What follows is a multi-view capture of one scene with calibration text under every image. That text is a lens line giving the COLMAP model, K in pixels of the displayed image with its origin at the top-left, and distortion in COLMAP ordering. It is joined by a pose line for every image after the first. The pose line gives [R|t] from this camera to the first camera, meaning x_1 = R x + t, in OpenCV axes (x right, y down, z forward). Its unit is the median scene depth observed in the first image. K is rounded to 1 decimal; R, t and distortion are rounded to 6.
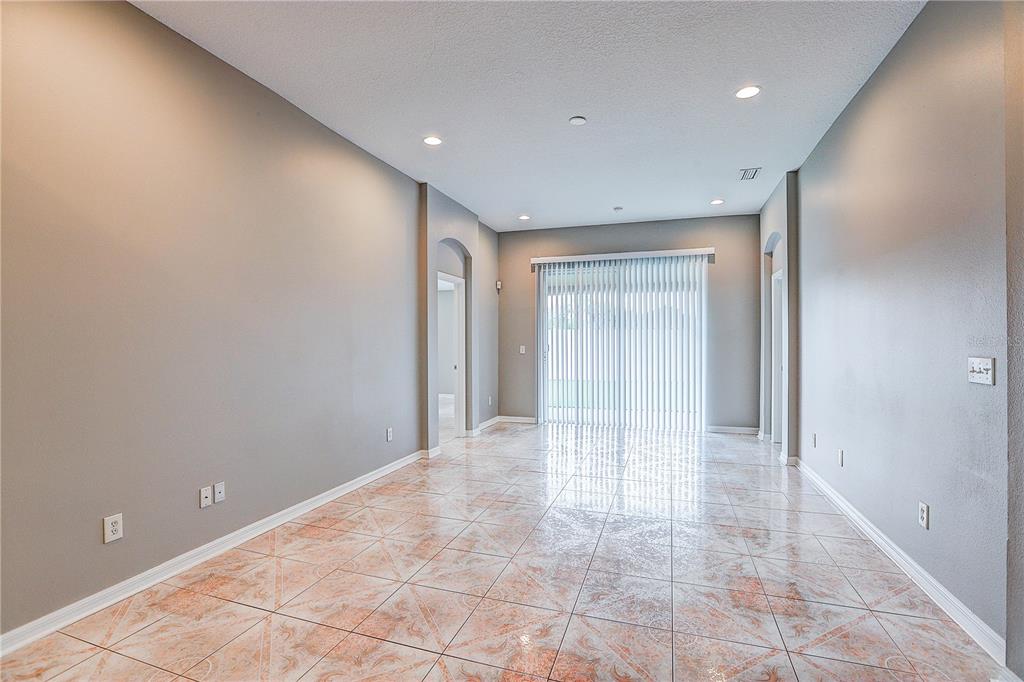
lens RADIAL K [[467.2, 0, 513.7], [0, 467.2, 336.2], [0, 0, 1]] dist [-0.039519, 0.011203]
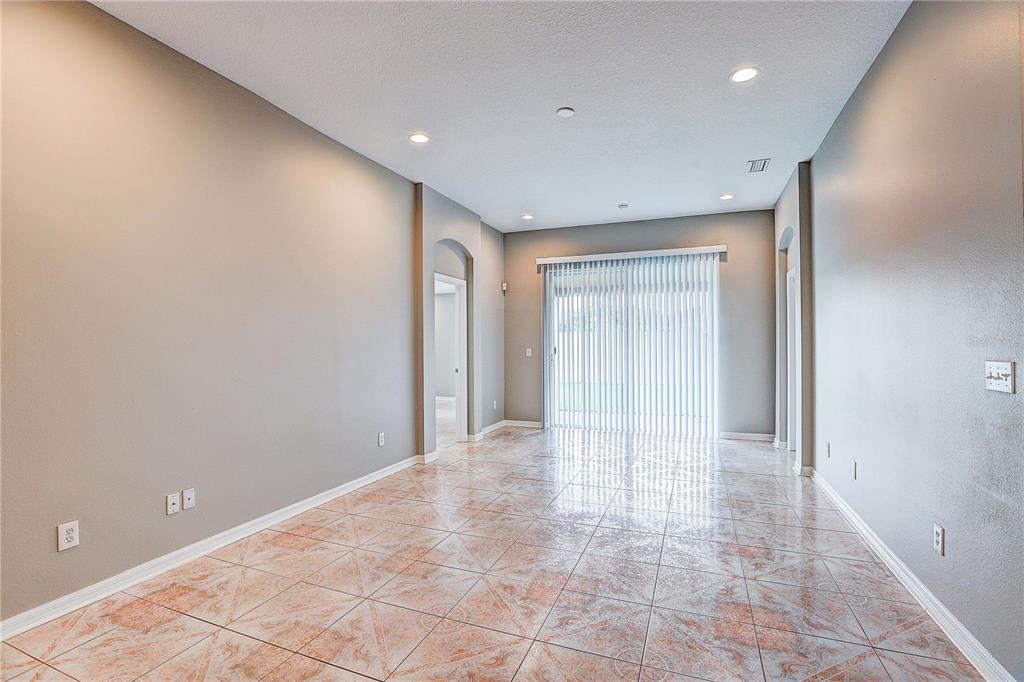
lens RADIAL K [[467.2, 0, 511.8], [0, 467.2, 335.9], [0, 0, 1]] dist [-0.039519, 0.011203]
pose [[0.998519, -0.003509, -0.054291, 0.087641], [0.003183, 0.999976, -0.006088, 0.000472], [0.054311, 0.005907, 0.998507, 0.050704]]
